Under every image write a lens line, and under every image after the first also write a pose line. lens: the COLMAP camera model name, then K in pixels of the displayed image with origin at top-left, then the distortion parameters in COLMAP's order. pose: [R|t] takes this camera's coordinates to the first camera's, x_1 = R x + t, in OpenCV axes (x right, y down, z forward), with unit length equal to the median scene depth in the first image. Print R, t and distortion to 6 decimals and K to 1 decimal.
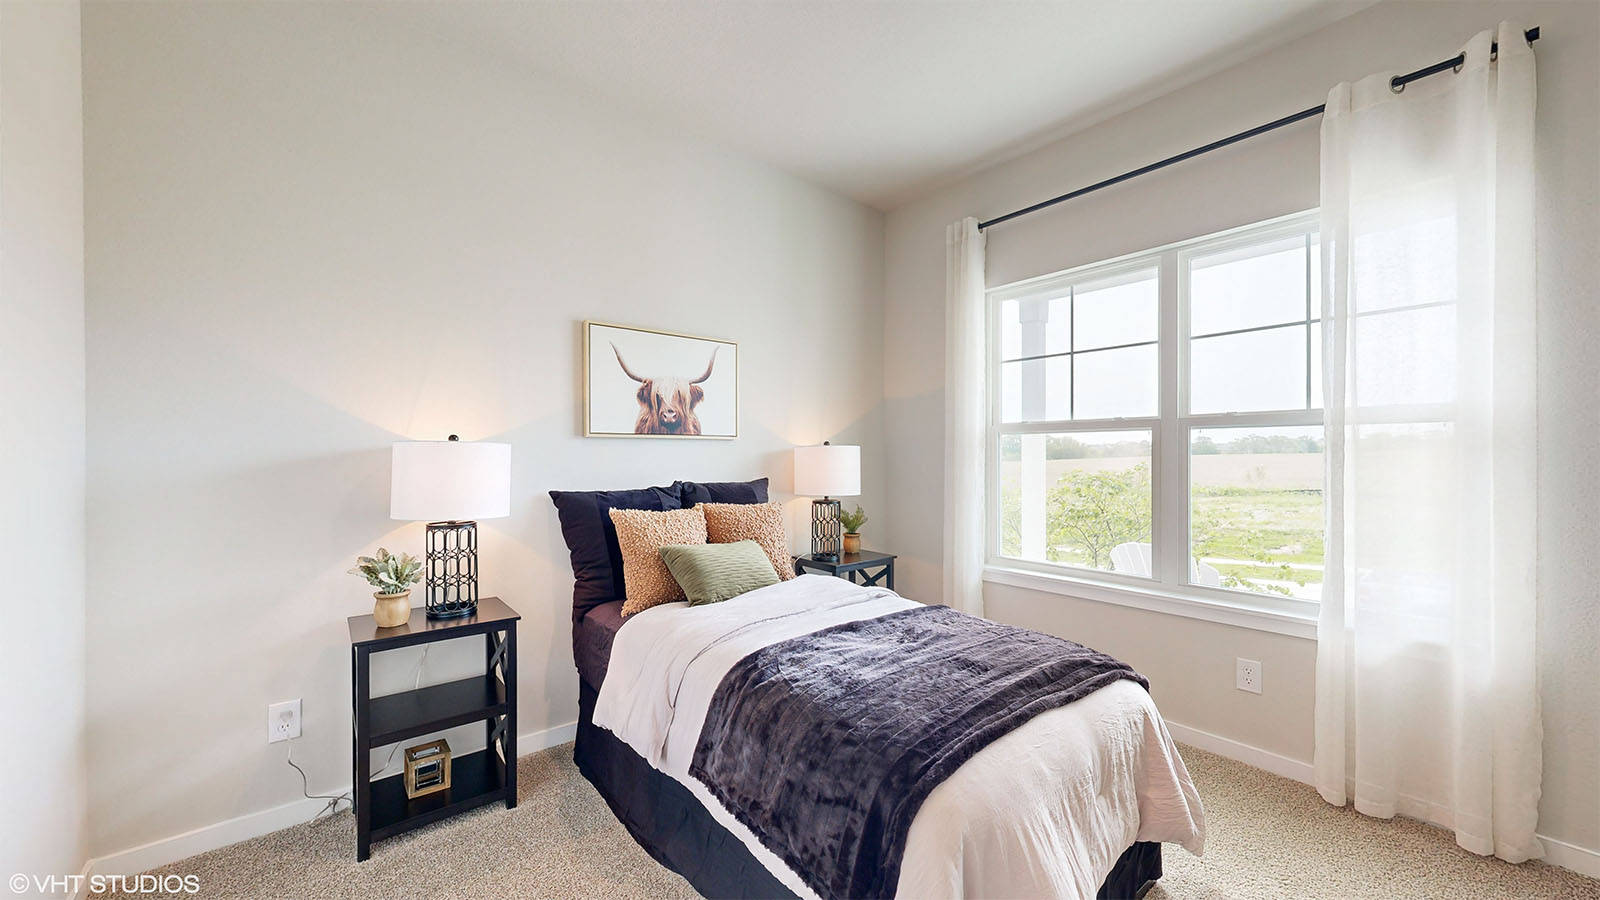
lens RADIAL K [[635.2, 0, 800.0], [0, 635.2, 450.0], [0, 0, 1]] dist [-0.001431, -0.000321]
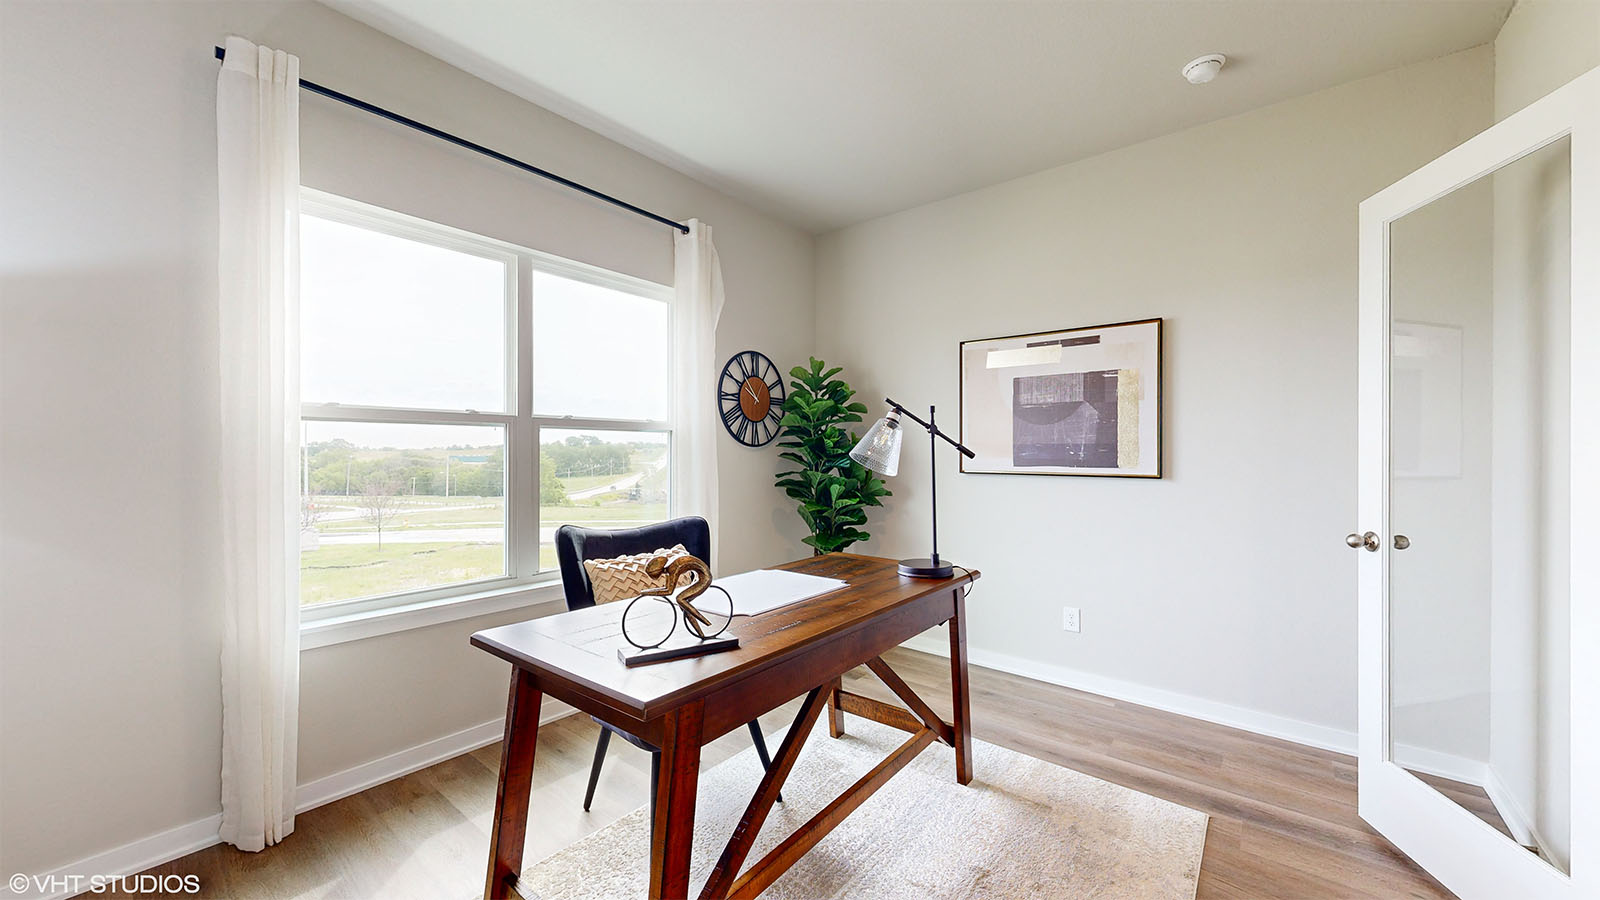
lens RADIAL K [[635.2, 0, 800.0], [0, 635.2, 450.0], [0, 0, 1]] dist [-0.001431, -0.000321]
pose [[-0.190328, -0.001006, 0.981720, -0.509973], [-0.009623, 0.999953, -0.000840, 0.000390], [-0.981673, -0.009607, -0.190329, 0.746502]]
